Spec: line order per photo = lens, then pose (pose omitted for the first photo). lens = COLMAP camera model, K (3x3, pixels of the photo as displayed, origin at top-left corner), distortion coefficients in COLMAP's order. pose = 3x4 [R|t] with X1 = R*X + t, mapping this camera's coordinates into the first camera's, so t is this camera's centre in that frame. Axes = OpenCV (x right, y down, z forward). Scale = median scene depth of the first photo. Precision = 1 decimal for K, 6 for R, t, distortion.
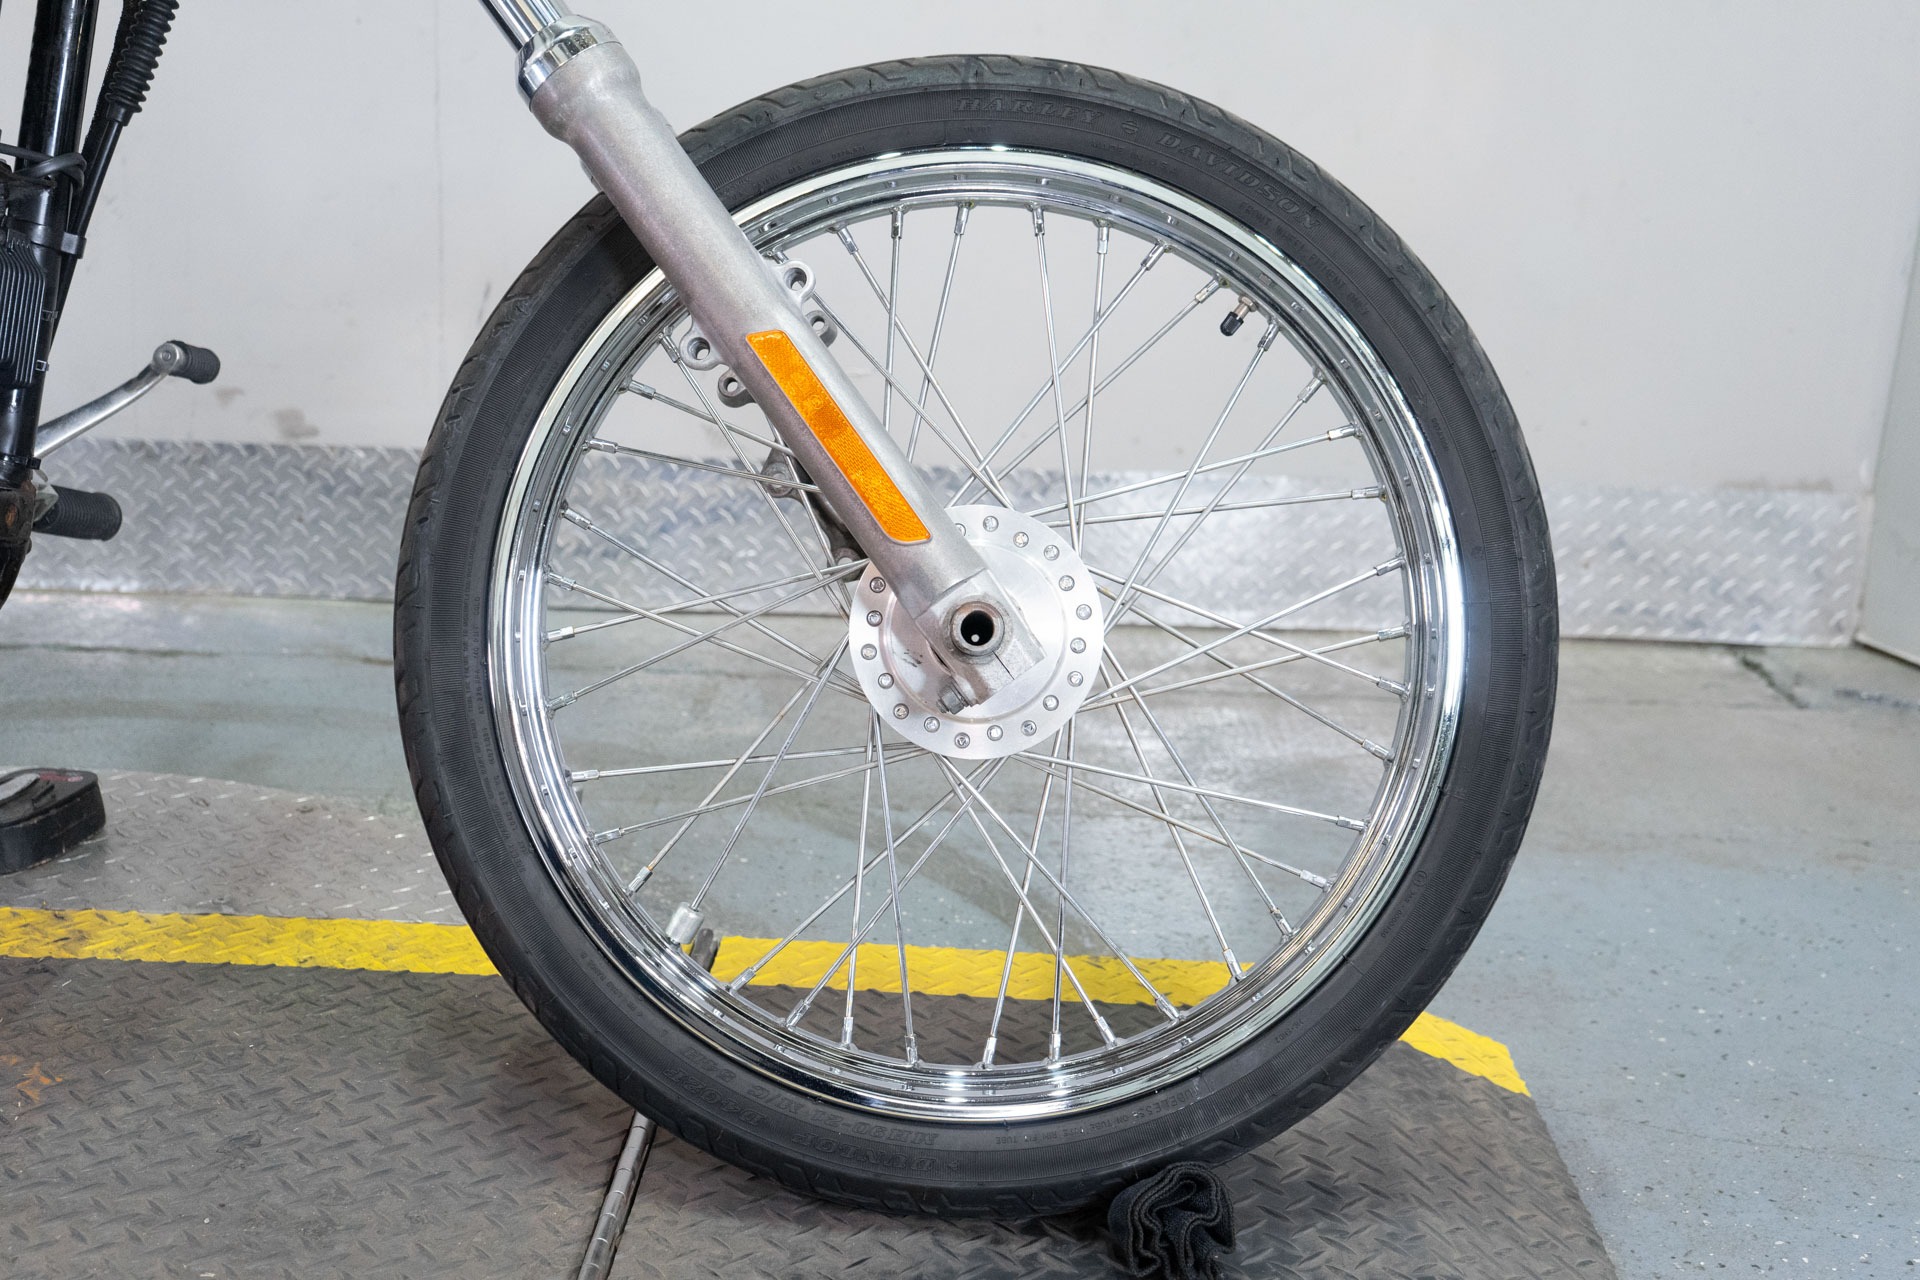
lens RADIAL K [[2187.2, 0, 960.0], [0, 2187.2, 640.0], [0, 0, 1]] dist [0.019003, 0.010739]
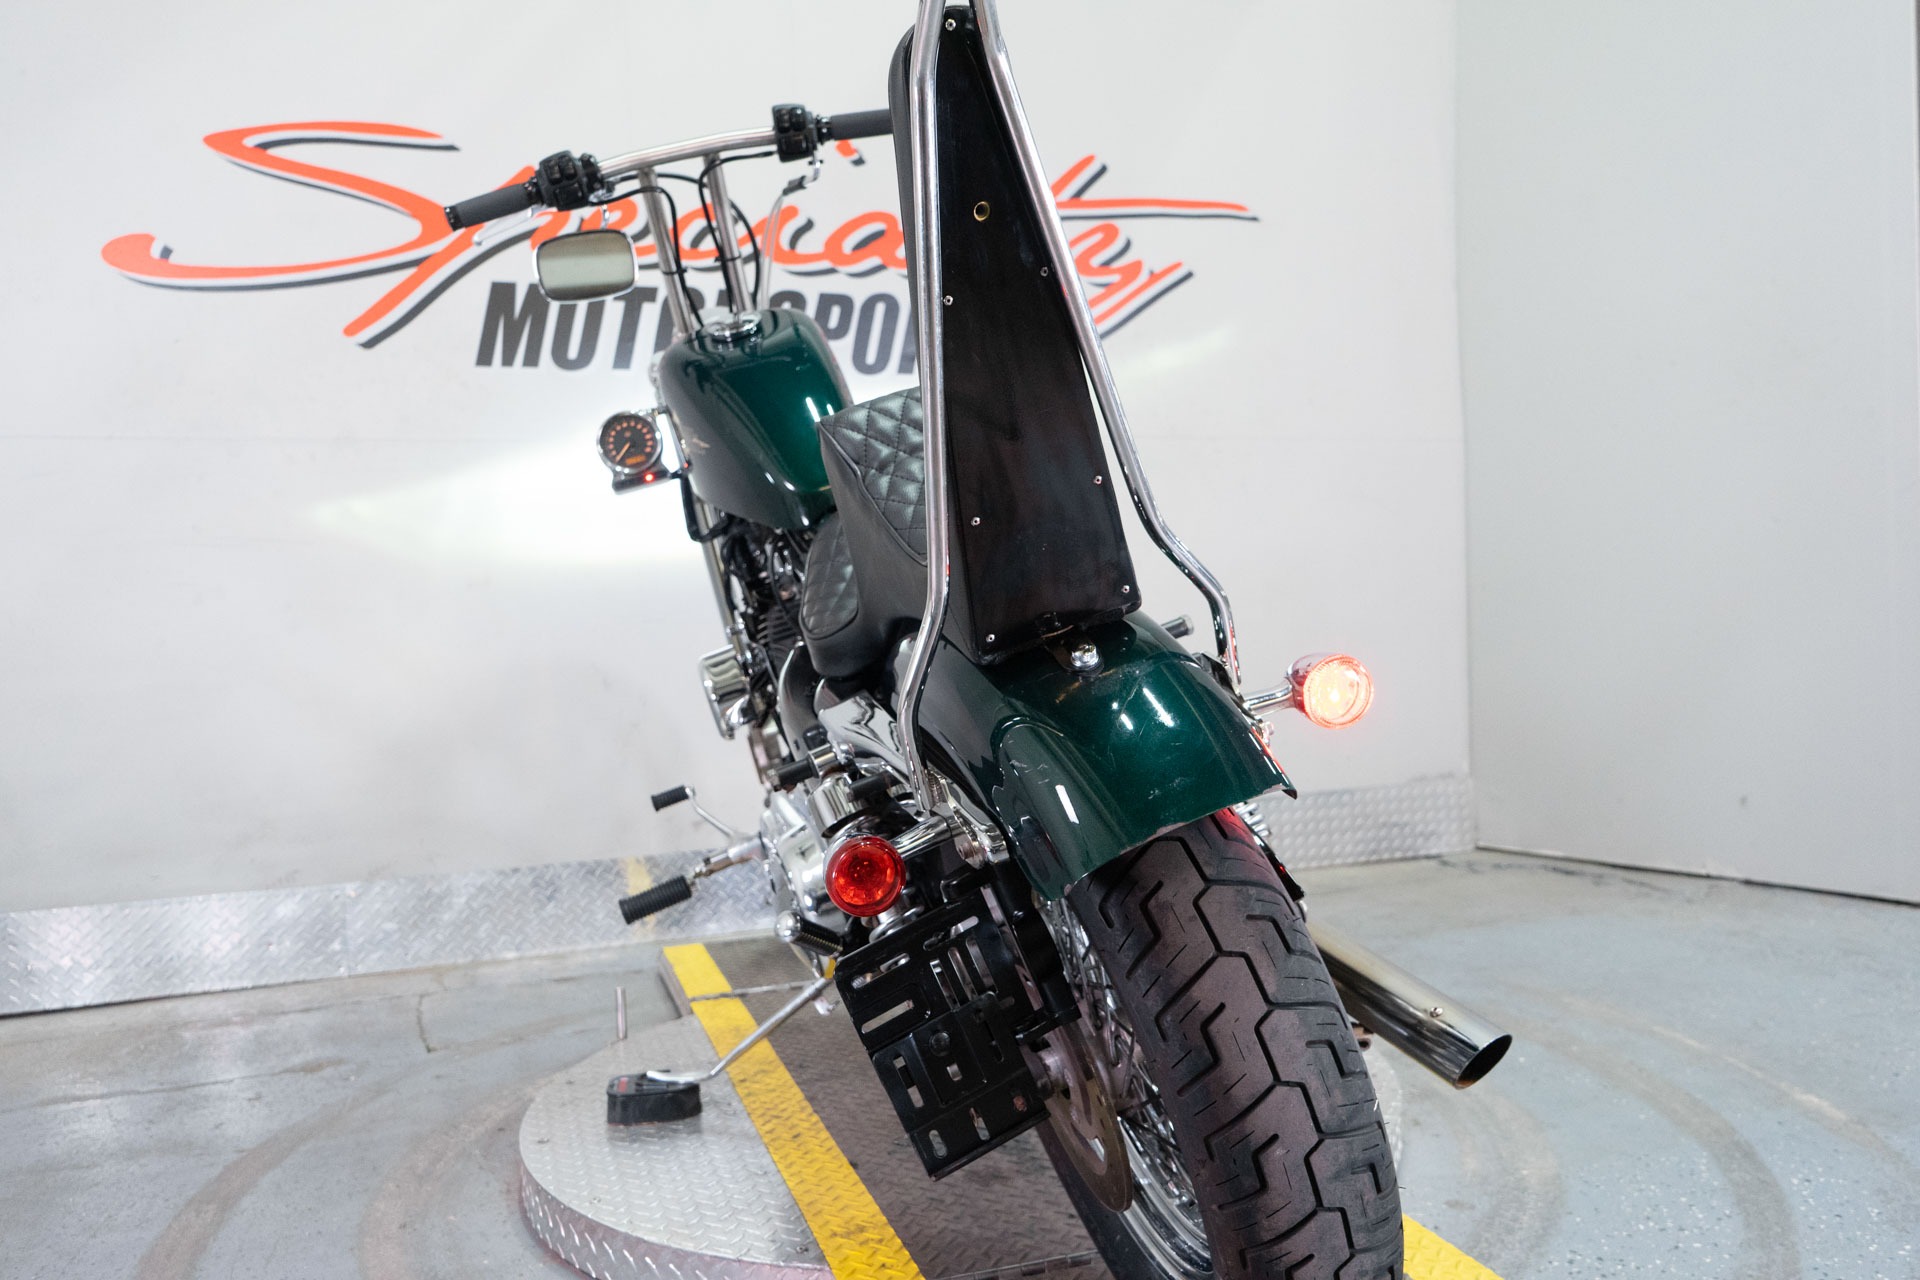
lens RADIAL K [[1549.9, 0, 968.9], [0, 1549.9, 635.5], [0, 0, 1]] dist [-0.010953, 0.011318]
pose [[0.949306, -0.086336, 0.302265, -0.486841], [0.157302, 0.962967, -0.218978, 0.053798], [-0.272165, 0.255424, 0.927731, -0.294625]]
